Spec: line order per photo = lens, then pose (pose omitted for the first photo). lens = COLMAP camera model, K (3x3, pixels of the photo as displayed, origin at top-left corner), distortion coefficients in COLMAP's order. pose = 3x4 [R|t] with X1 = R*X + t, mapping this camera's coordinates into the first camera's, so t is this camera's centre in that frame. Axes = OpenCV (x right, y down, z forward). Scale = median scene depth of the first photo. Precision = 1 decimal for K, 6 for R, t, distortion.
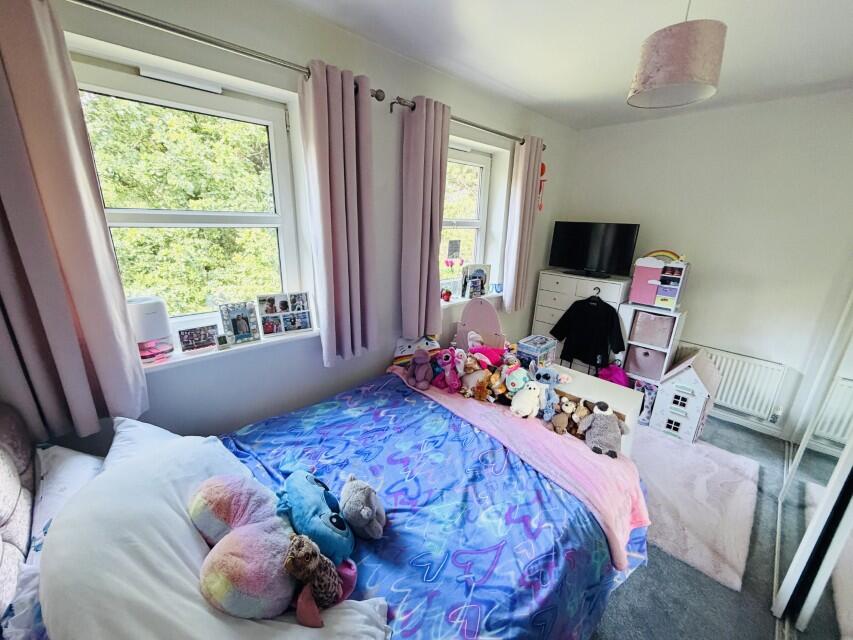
lens RADIAL K [[338.9, 0, 425.4], [0, 338.9, 321.5], [0, 0, 1]] dist [0.004067, 0.000407]
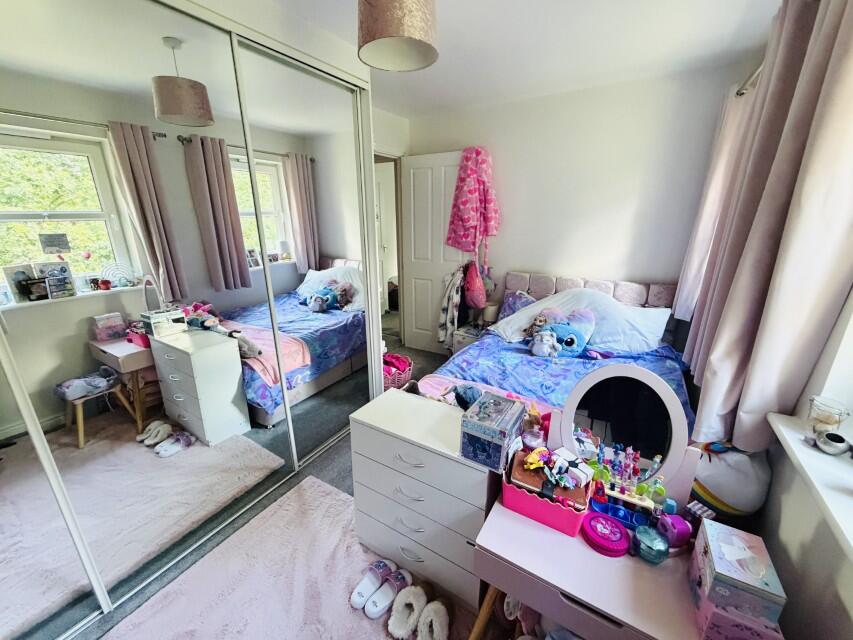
lens RADIAL K [[338.9, 0, 425.8], [0, 338.9, 316.5], [0, 0, 1]] dist [0.004067, 0.000407]
pose [[-0.964871, 0.060049, -0.255771, 0.911790], [-0.094919, 0.828099, 0.552488, -0.593982], [0.244980, 0.557357, -0.793308, 2.101891]]
